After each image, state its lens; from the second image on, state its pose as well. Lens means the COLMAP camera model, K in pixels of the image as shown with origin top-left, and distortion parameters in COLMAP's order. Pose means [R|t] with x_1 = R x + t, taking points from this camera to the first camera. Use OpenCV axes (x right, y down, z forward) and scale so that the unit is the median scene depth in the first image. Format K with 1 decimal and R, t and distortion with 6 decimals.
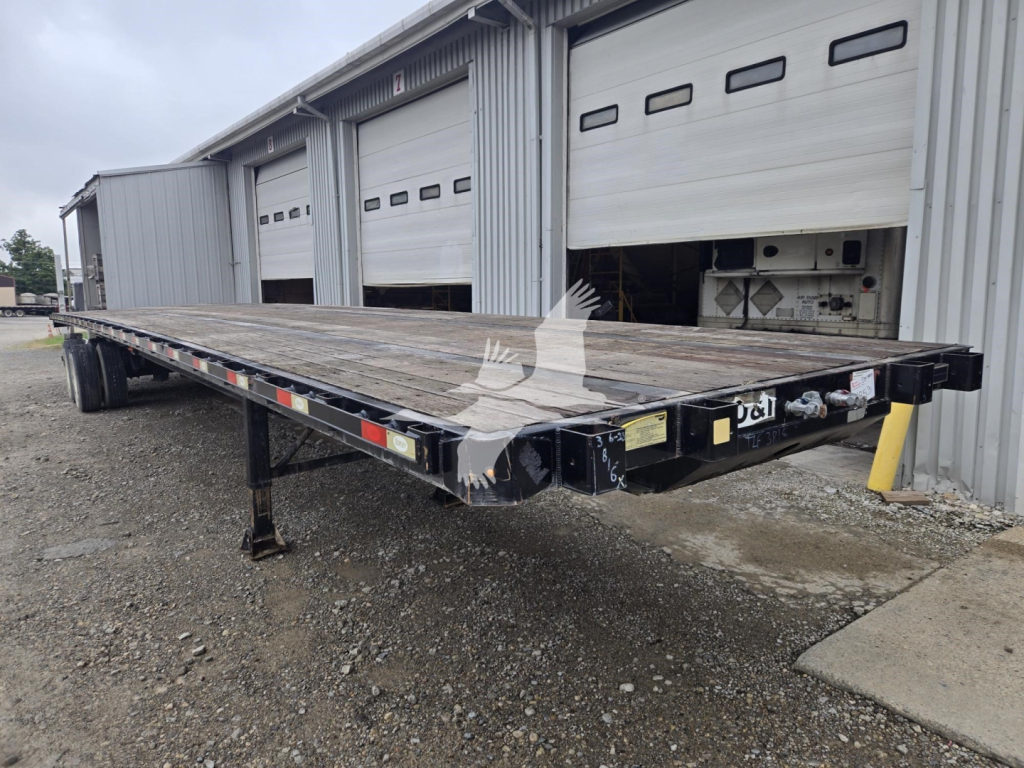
lens RADIAL K [[695.9, 0, 512.3], [0, 695.9, 383.0], [0, 0, 1]] dist [-0.008954, -0.018794]
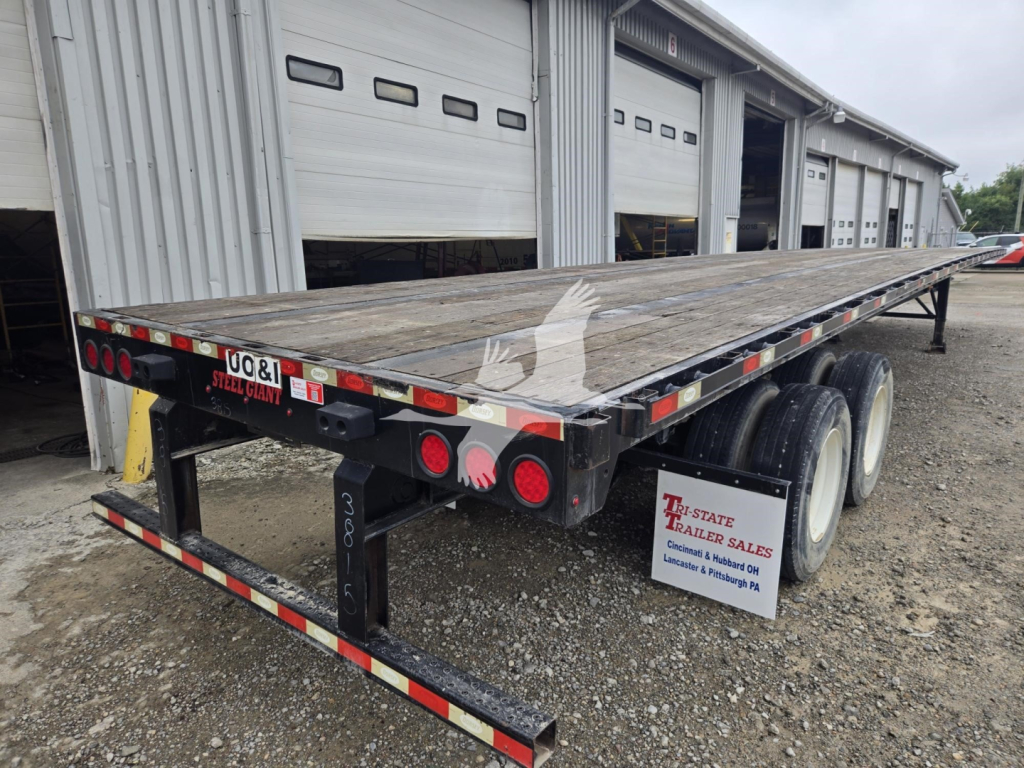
lens RADIAL K [[695.9, 0, 512.6], [0, 695.9, 381.2], [0, 0, 1]] dist [-0.008954, -0.018794]
pose [[-0.353243, -0.174279, 0.919155, -0.855945], [0.156519, 0.957637, 0.241728, -0.174309], [-0.922345, 0.229254, -0.311001, 1.263611]]
